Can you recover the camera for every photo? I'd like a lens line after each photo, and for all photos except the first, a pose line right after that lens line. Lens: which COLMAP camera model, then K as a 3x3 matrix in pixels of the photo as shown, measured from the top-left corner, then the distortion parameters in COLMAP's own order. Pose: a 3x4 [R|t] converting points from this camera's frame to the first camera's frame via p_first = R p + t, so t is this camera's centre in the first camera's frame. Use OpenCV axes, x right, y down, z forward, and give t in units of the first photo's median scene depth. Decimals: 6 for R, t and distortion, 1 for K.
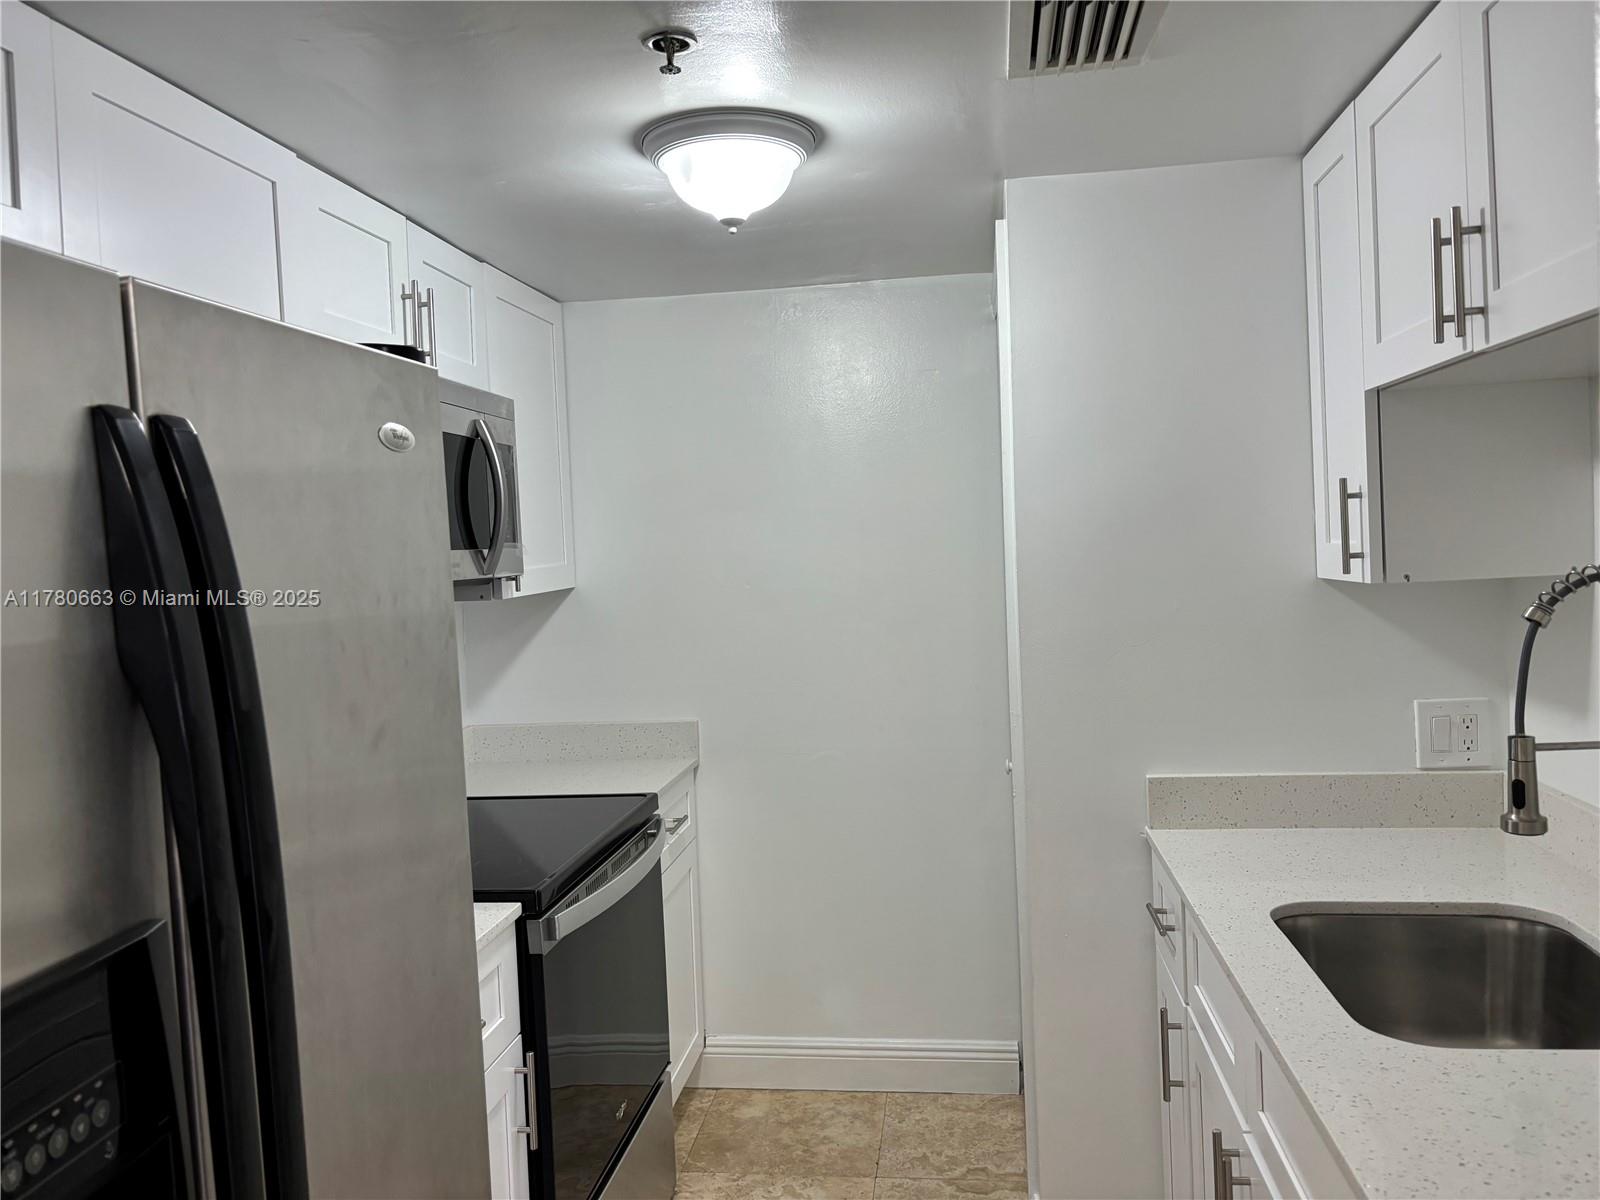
lens RADIAL K [[1206.0, 0, 800.0], [0, 1206.0, 600.0], [0, 0, 1]] dist [0.005201, -0.004809]
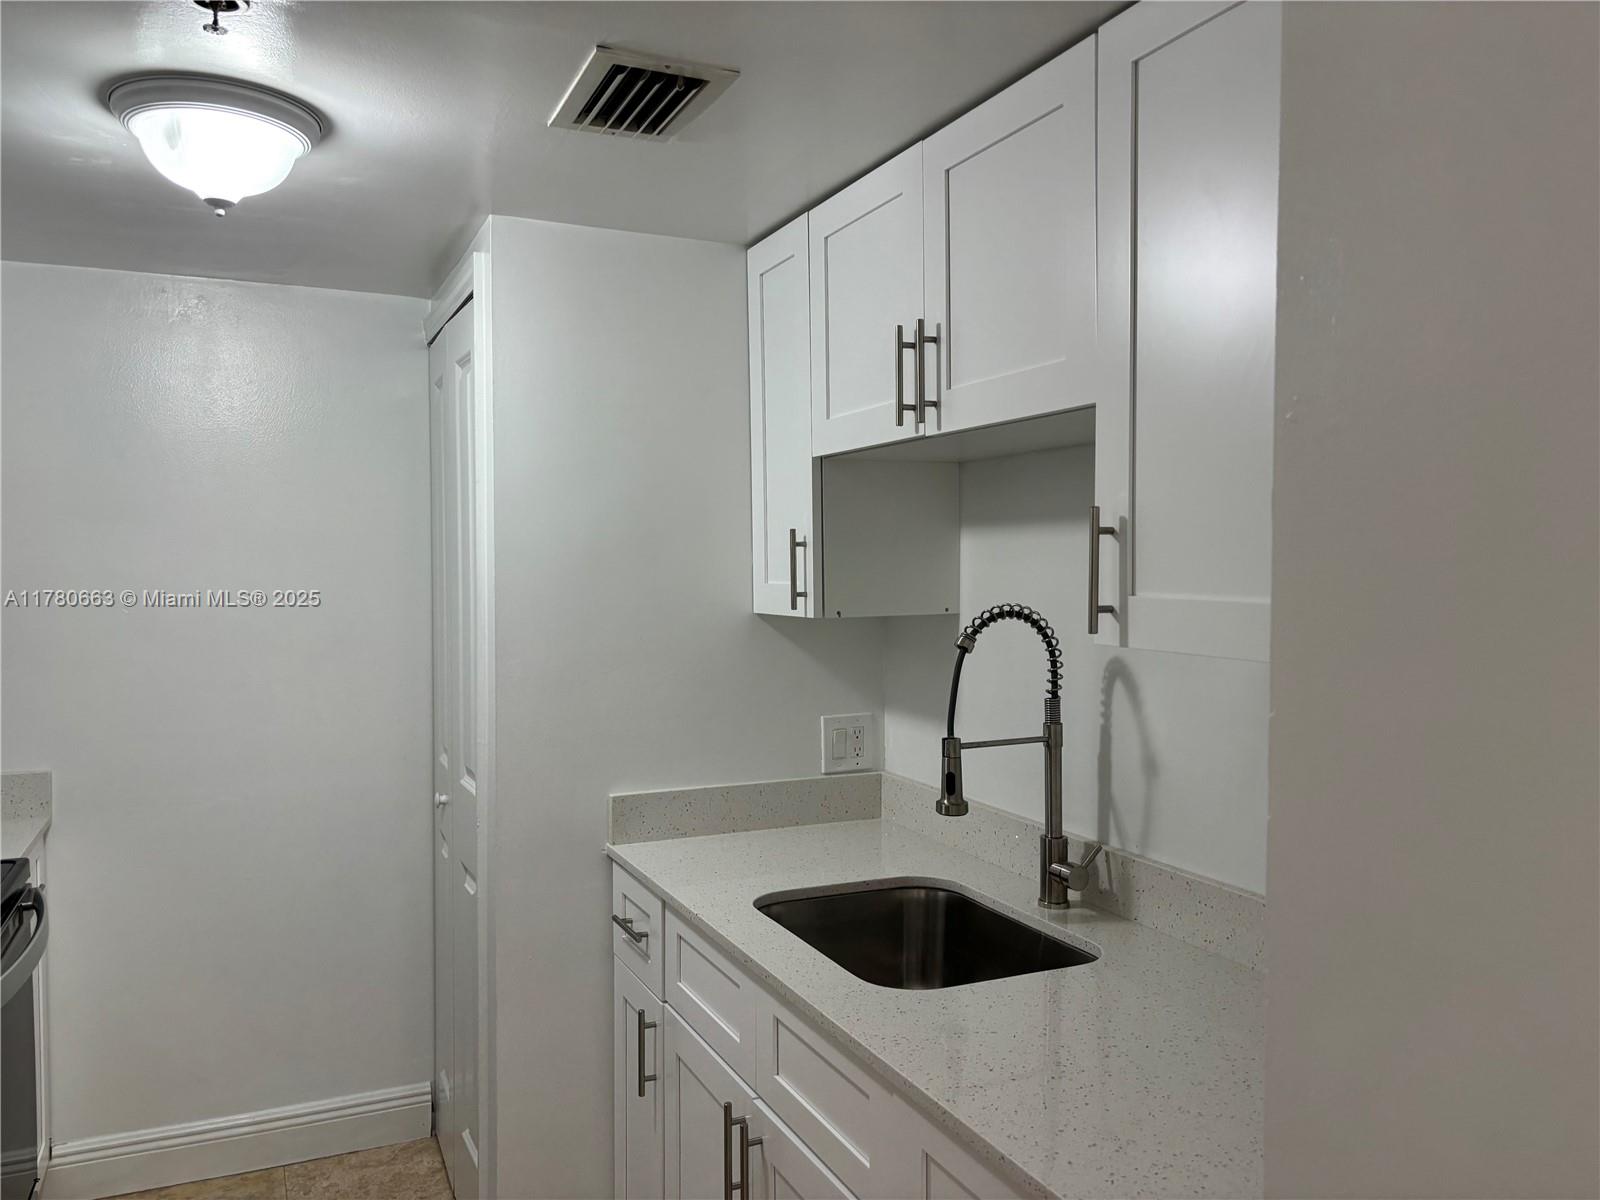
lens RADIAL K [[1189.4, 0, 799.9], [0, 1189.4, 610.0], [0, 0, 1]] dist [0.072206, -0.115302]
pose [[0.836840, 0.020218, 0.547074, -0.178015], [-0.008064, 0.999665, -0.024610, 0.007124], [-0.547388, 0.016183, 0.836723, 0.021906]]
